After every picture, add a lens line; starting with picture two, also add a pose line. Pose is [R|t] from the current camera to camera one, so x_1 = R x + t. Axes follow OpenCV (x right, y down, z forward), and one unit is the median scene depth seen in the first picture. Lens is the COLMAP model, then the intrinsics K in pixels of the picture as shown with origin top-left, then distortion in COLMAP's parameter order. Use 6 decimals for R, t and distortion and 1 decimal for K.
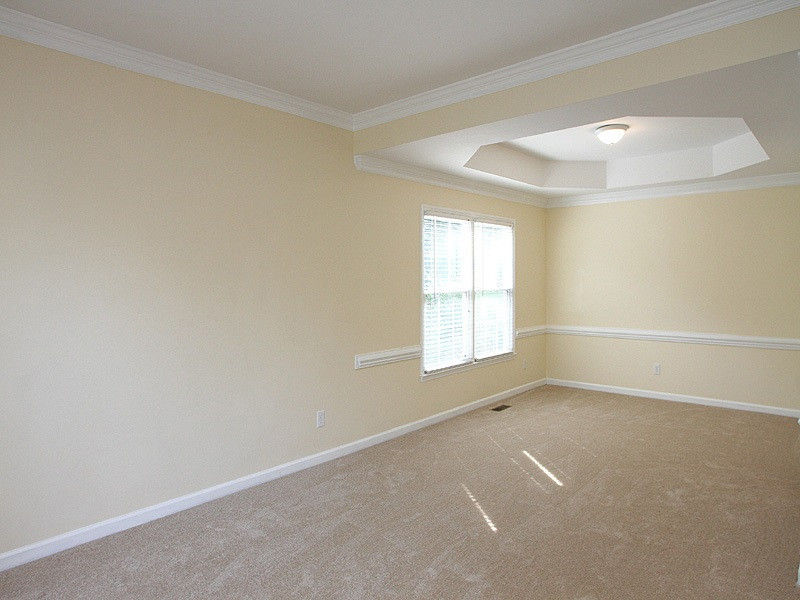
lens RADIAL K [[519.1, 0, 386.0], [0, 519.1, 295.1], [0, 0, 1]] dist [-0.038944, 0.002012]
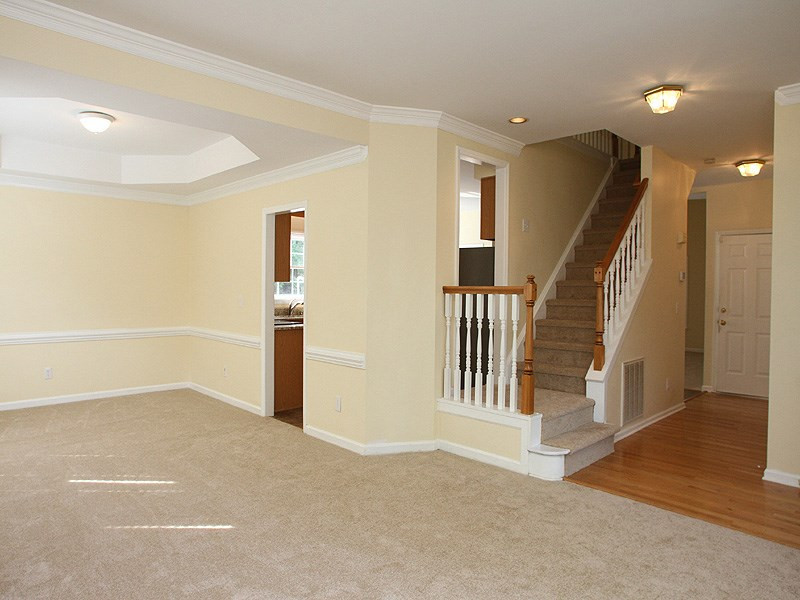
lens RADIAL K [[519.1, 0, 386.0], [0, 519.1, 295.1], [0, 0, 1]] dist [-0.038944, 0.002012]
pose [[0.064568, -0.007869, 0.997882, -0.388474], [0.023940, 0.999693, 0.006334, 0.012450], [-0.997626, 0.023481, 0.064737, 0.344438]]
